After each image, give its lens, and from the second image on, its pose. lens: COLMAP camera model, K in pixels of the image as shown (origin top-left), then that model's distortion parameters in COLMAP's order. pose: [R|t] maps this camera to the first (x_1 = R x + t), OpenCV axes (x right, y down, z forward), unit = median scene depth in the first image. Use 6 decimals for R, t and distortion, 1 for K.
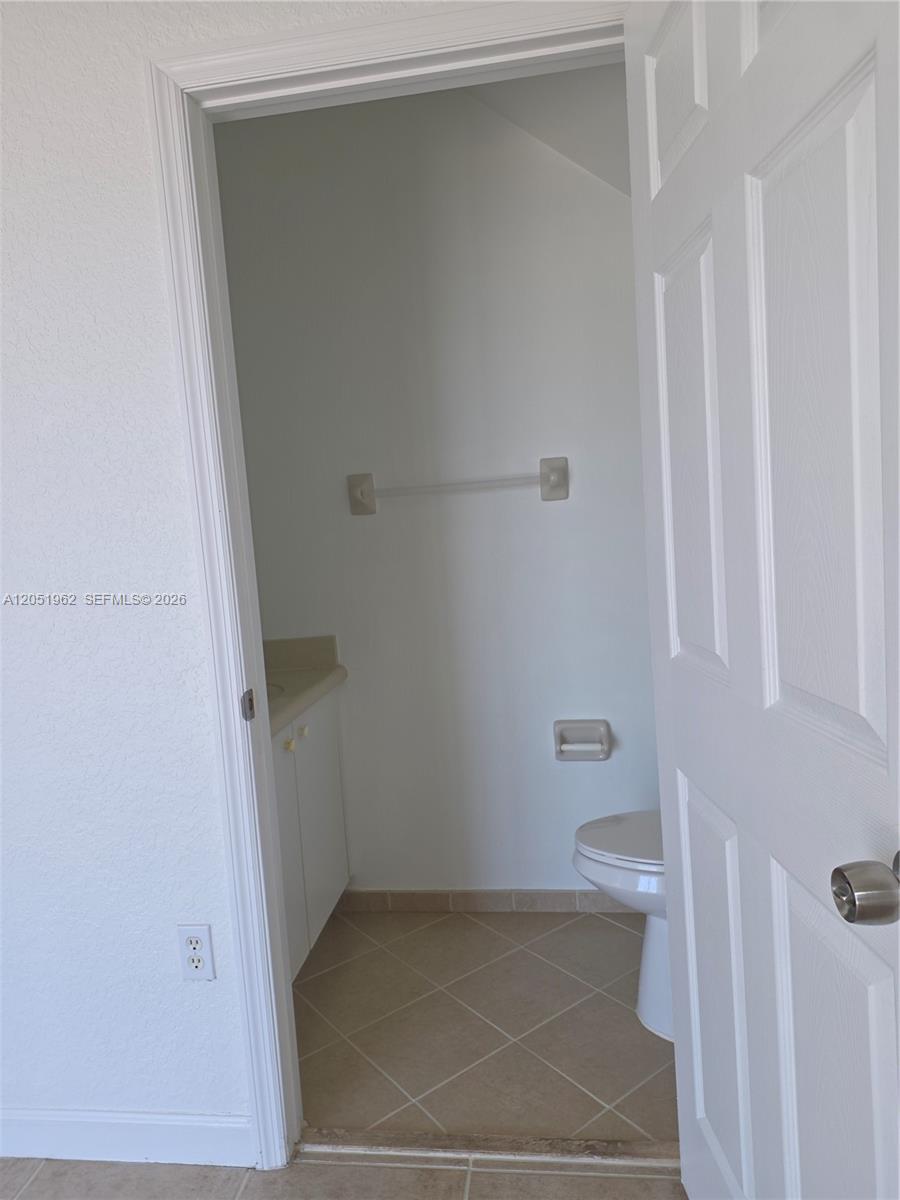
lens RADIAL K [[800.7, 0, 450.0], [0, 800.7, 600.0], [0, 0, 1]] dist [0.008013, 0.001227]
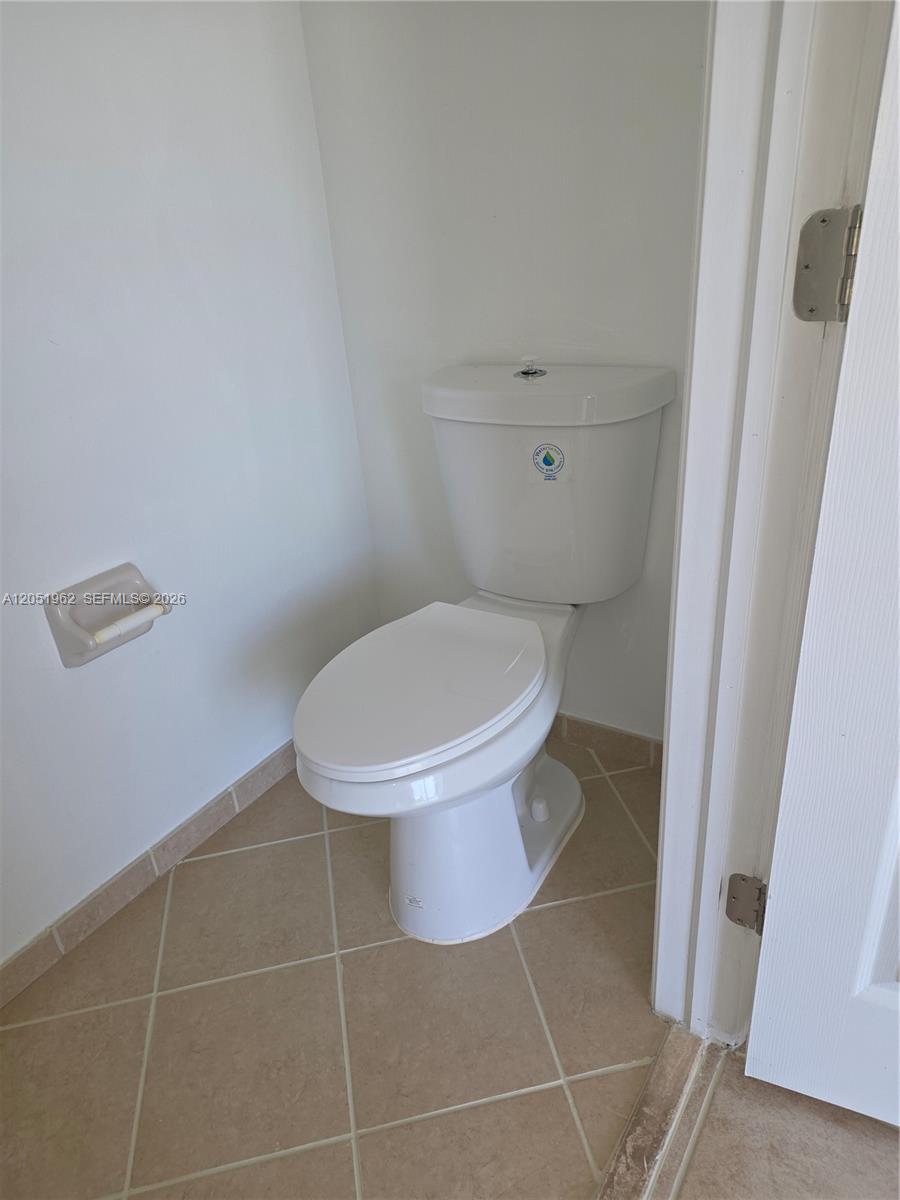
lens RADIAL K [[800.7, 0, 450.0], [0, 800.7, 600.0], [0, 0, 1]] dist [0.008013, 0.001227]
pose [[0.448256, -0.382932, 0.807731, -0.245848], [0.145616, 0.922809, 0.356677, 0.012782], [-0.881965, -0.042264, 0.469416, 0.841364]]
